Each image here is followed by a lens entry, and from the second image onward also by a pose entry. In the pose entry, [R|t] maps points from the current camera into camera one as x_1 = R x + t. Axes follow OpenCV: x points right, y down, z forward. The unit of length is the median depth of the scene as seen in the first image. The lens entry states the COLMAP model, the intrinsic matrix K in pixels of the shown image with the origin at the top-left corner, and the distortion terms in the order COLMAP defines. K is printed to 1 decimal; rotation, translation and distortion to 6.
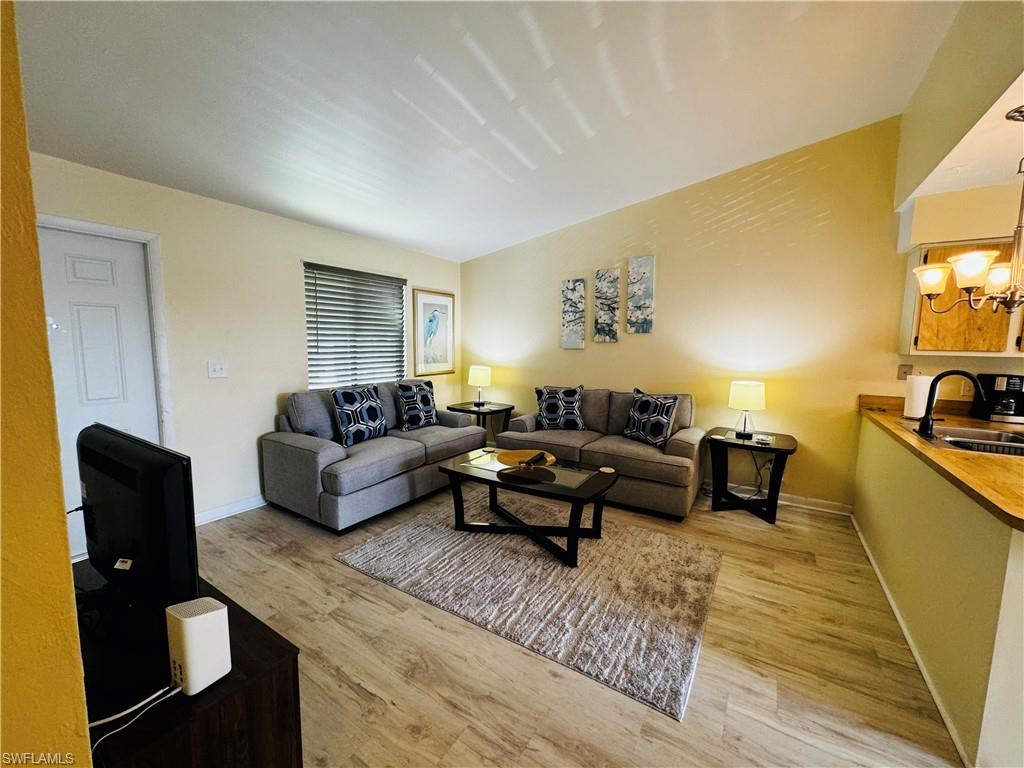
lens RADIAL K [[409.9, 0, 511.2], [0, 409.9, 383.1], [0, 0, 1]] dist [-0.003710, 0.001101]
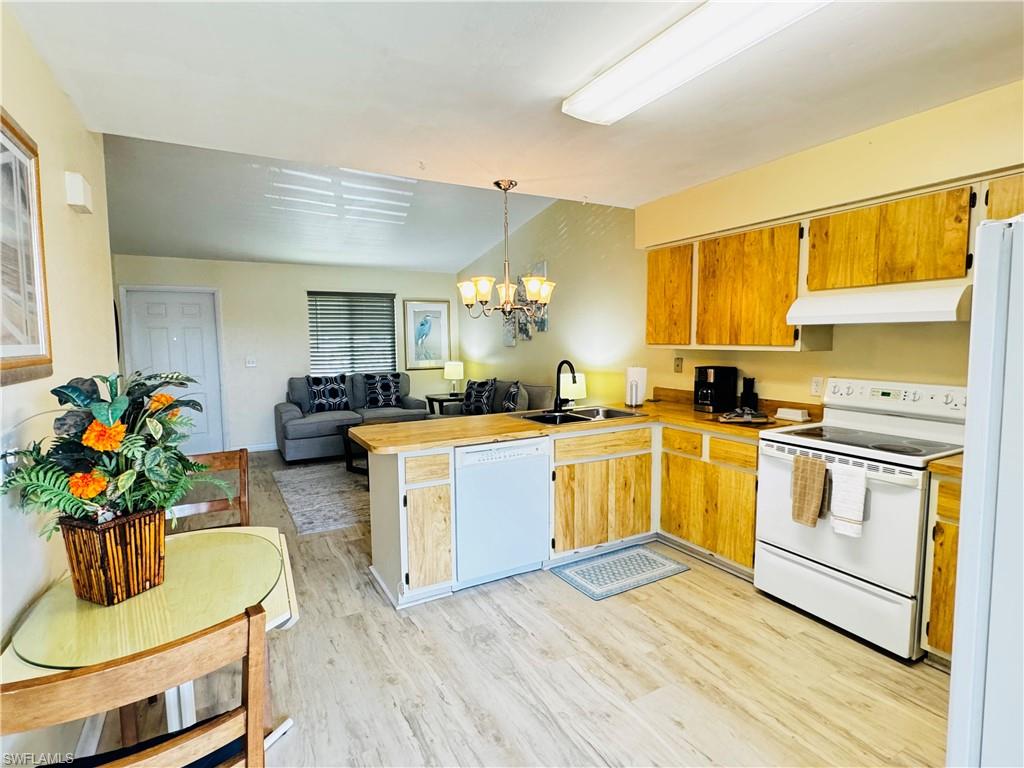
lens RADIAL K [[522.0, 0, 507.9], [0, 522.0, 383.0], [0, 0, 1]] dist [-0.003979, 0.000984]
pose [[0.876564, 0.020296, -0.480857, 1.121588], [-0.027938, 0.999571, -0.008739, 0.038495], [0.480474, 0.021095, 0.876755, -0.331850]]
